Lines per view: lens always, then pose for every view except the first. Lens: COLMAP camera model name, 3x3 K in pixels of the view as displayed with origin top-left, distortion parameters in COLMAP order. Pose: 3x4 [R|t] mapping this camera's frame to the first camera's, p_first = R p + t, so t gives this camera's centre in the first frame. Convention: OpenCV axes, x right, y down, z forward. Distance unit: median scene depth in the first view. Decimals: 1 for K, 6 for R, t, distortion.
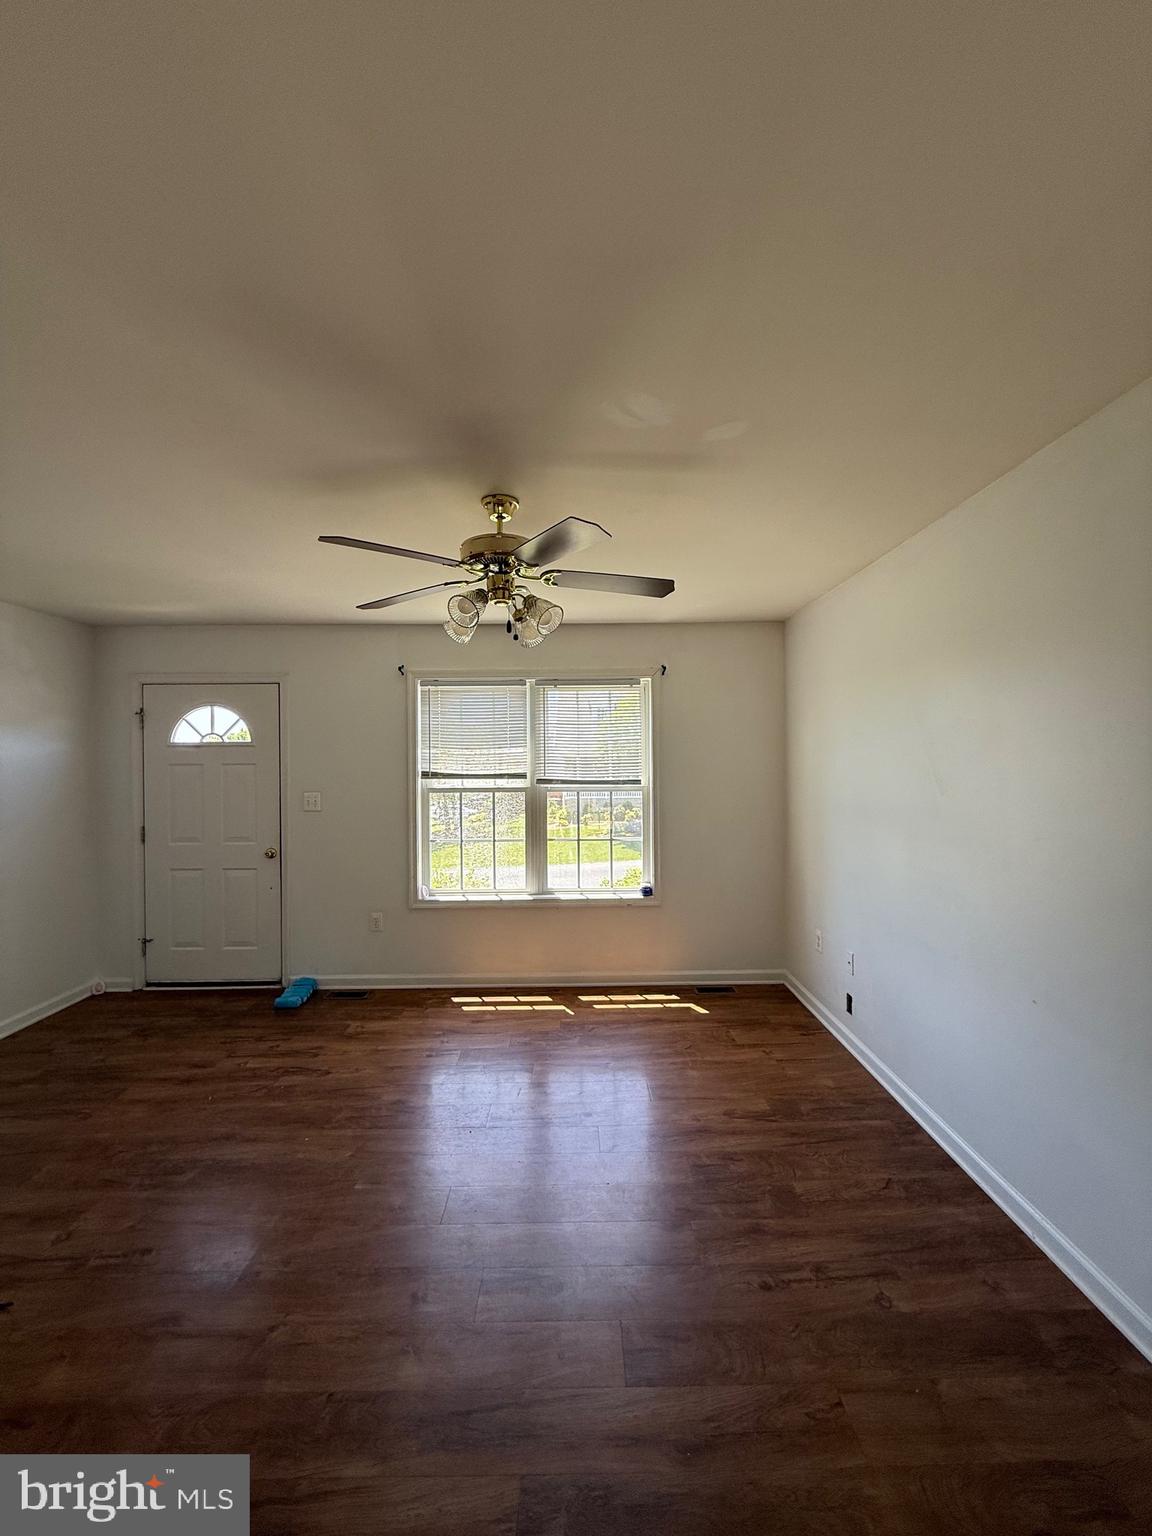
lens RADIAL K [[613.0, 0, 578.0], [0, 613.0, 763.6], [0, 0, 1]] dist [0.000452, 0.000095]
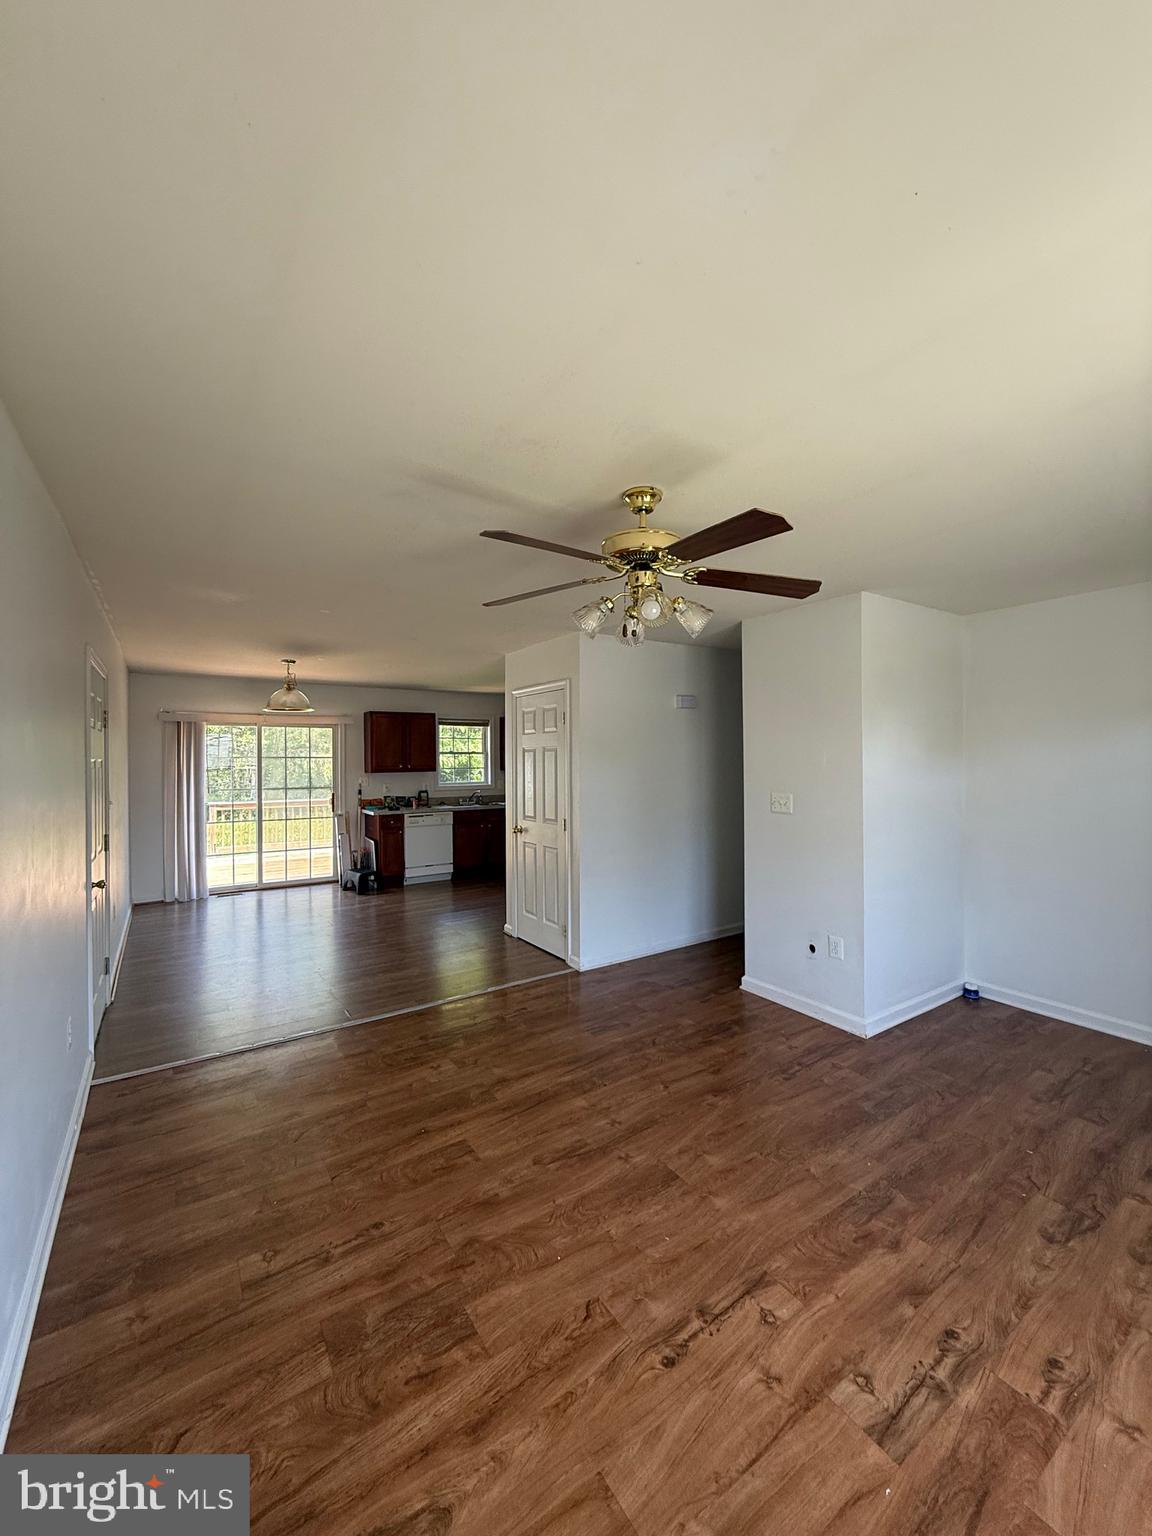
lens RADIAL K [[611.4, 0, 578.4], [0, 611.4, 763.6], [0, 0, 1]] dist [-0.000254, 0.000333]
pose [[-0.836921, 0.019875, -0.546963, 0.323176], [0.013879, 0.999790, 0.015093, -0.013909], [0.547148, 0.005041, -0.837020, 1.161678]]
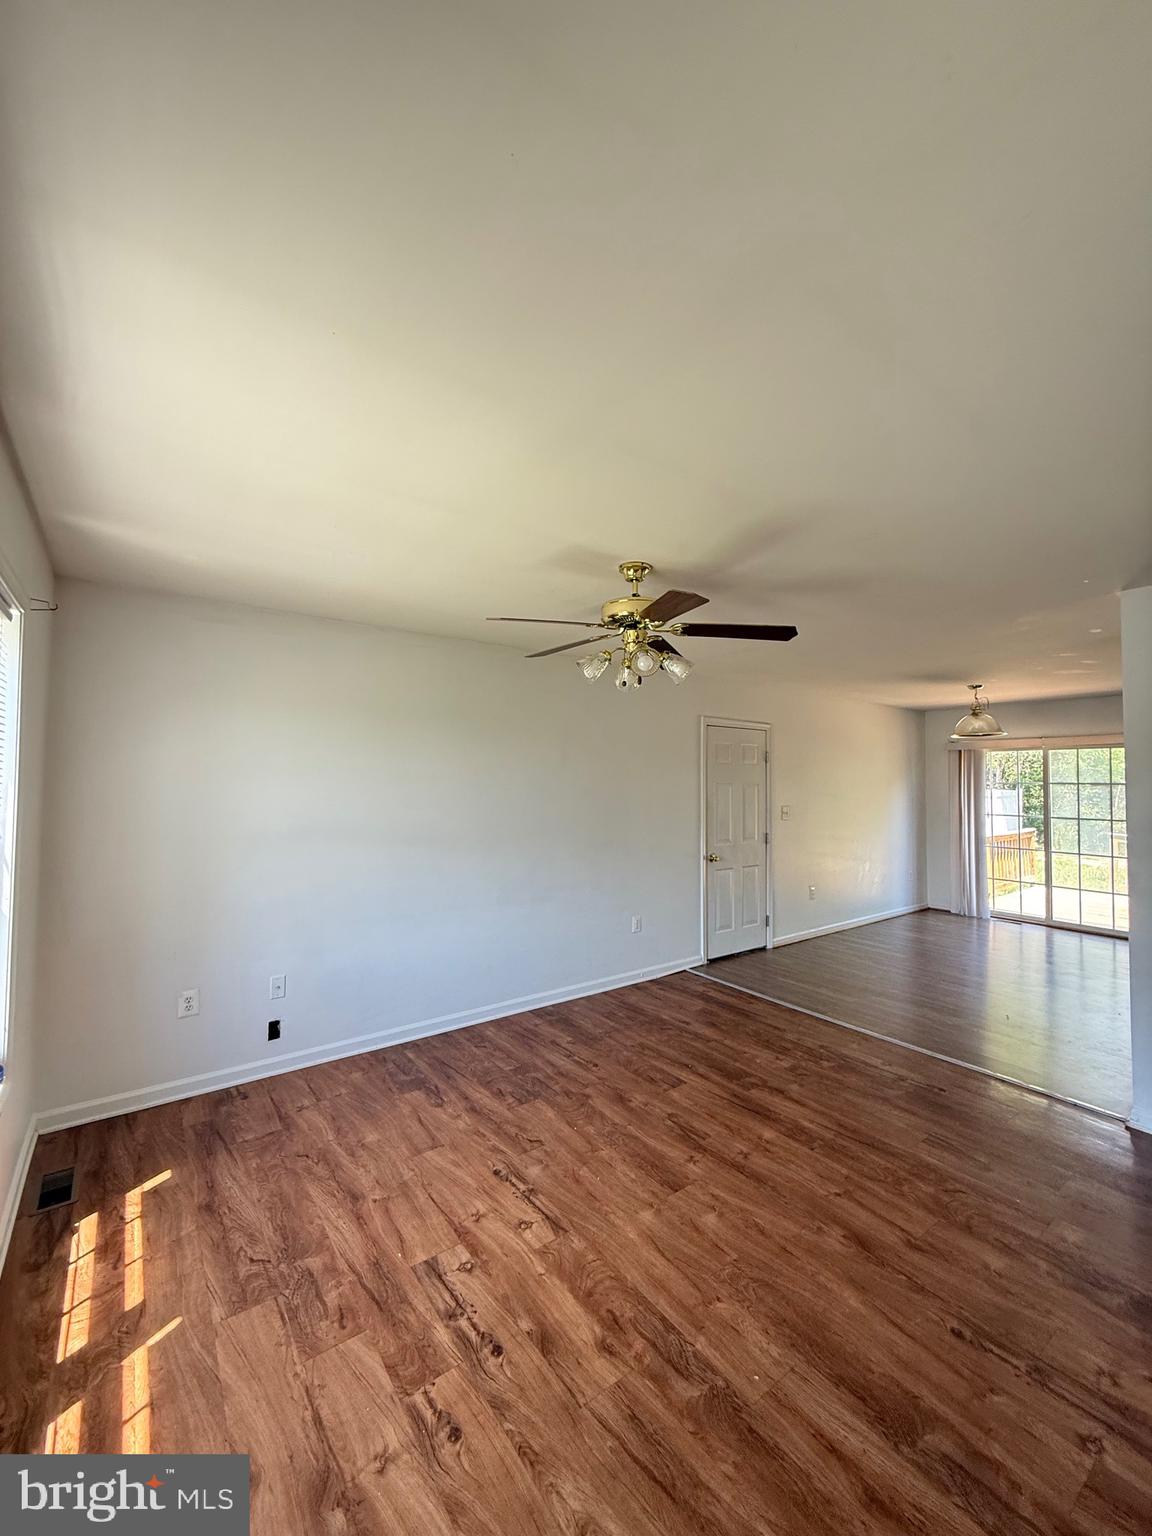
lens RADIAL K [[611.4, 0, 578.4], [0, 611.4, 763.6], [0, 0, 1]] dist [-0.000254, 0.000333]
pose [[-0.582999, 0.030849, 0.811887, -0.661393], [-0.000373, 0.999269, -0.038236, -0.005596], [-0.812473, -0.022595, -0.582561, 1.165738]]
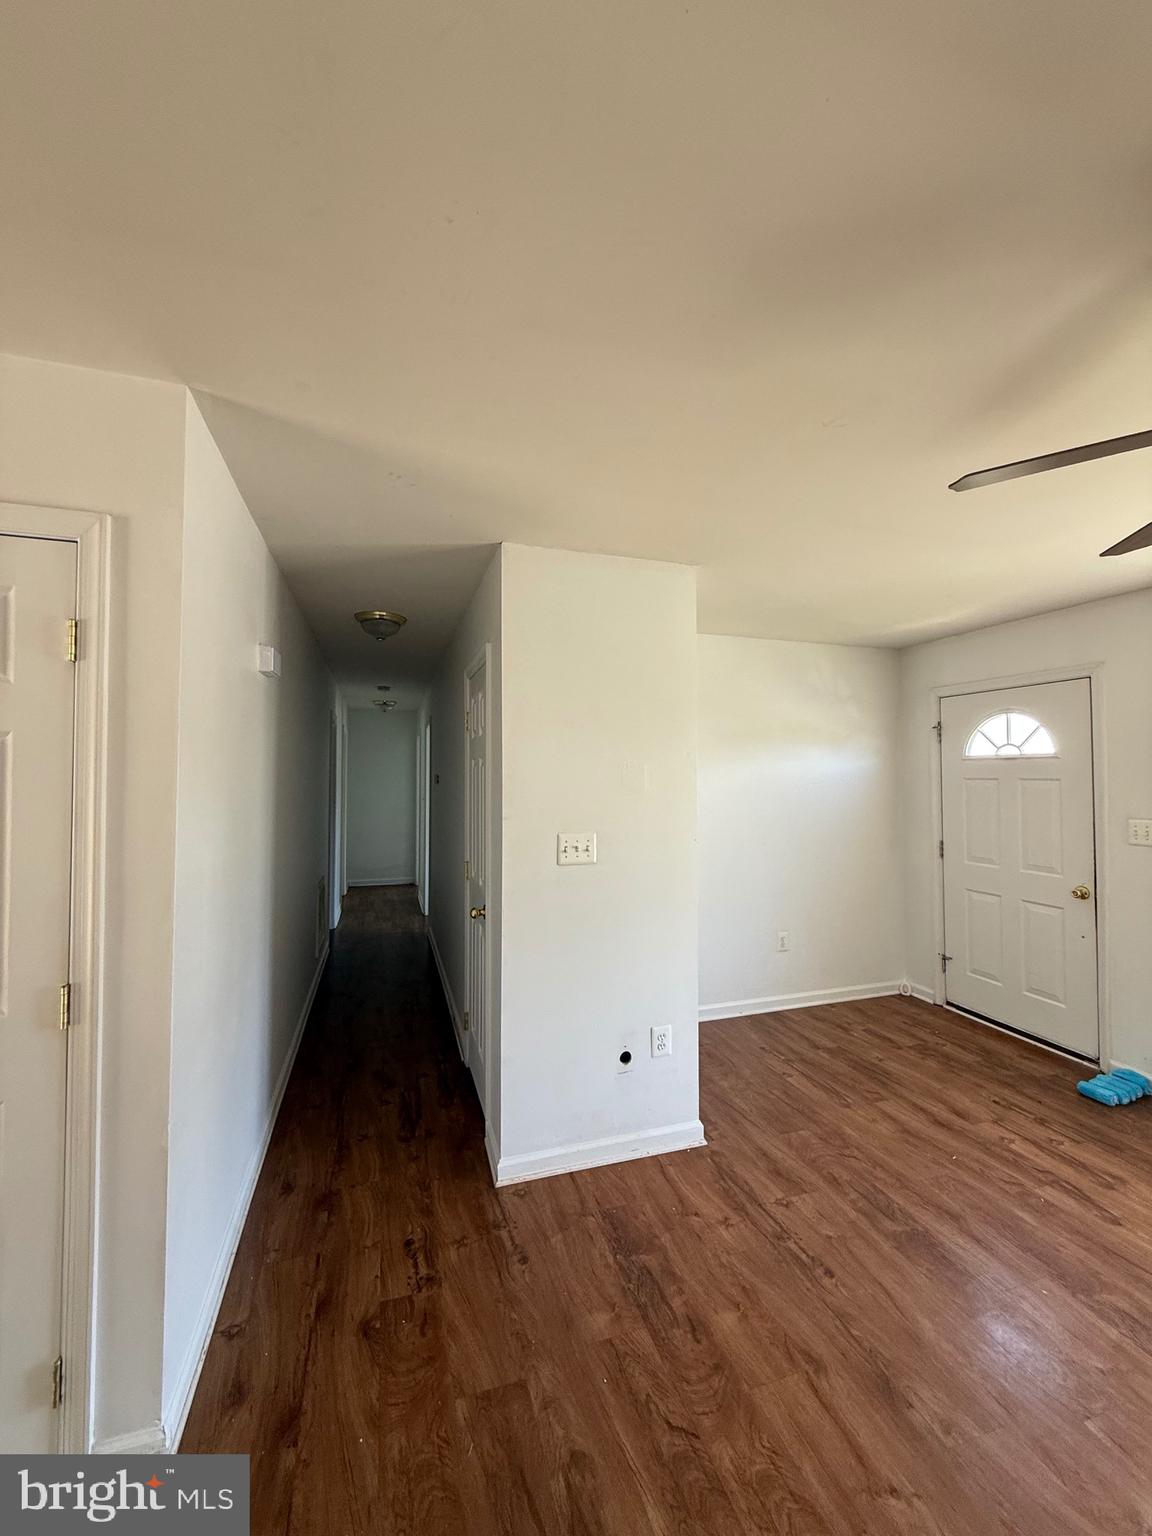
lens RADIAL K [[611.4, 0, 578.4], [0, 611.4, 763.6], [0, 0, 1]] dist [-0.000254, 0.000333]
pose [[0.294740, -0.010678, -0.955518, 0.078706], [-0.002951, 0.999923, -0.012084, -0.010869], [0.955573, 0.006381, 0.294685, 0.183020]]
